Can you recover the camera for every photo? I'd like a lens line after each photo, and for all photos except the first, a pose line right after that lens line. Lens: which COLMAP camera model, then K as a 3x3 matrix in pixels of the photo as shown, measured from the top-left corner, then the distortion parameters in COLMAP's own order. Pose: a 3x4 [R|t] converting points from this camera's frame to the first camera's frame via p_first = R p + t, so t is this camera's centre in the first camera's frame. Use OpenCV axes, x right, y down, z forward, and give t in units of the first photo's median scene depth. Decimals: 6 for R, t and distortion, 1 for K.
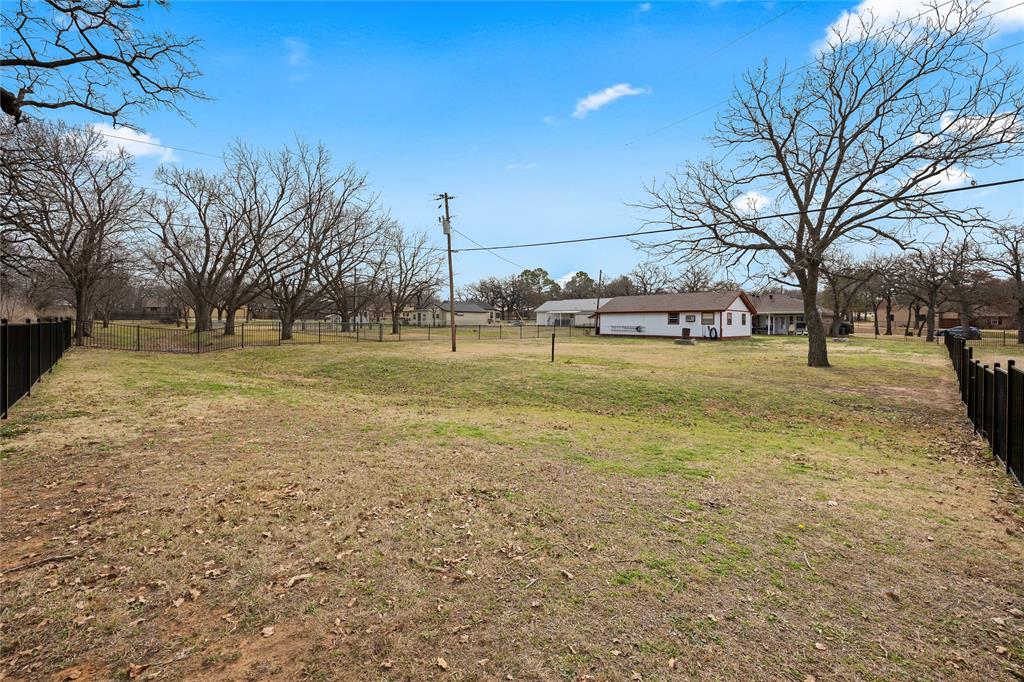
lens RADIAL K [[407.4, 0, 502.3], [0, 407.4, 332.3], [0, 0, 1]] dist [0.000172, -0.000163]
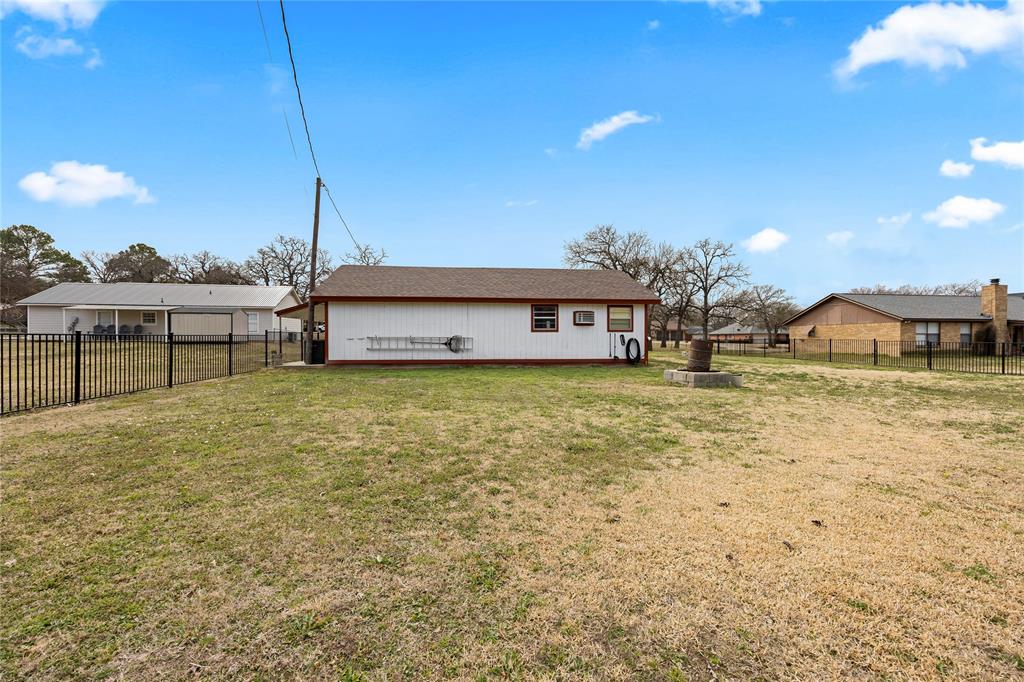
lens RADIAL K [[407.4, 0, 502.3], [0, 407.4, 332.3], [0, 0, 1]] dist [0.000172, -0.000163]
pose [[0.572668, 0.005658, 0.819768, 0.035037], [0.022450, 0.999493, -0.022582, -0.006943], [-0.819480, 0.031336, 0.572251, 0.533418]]
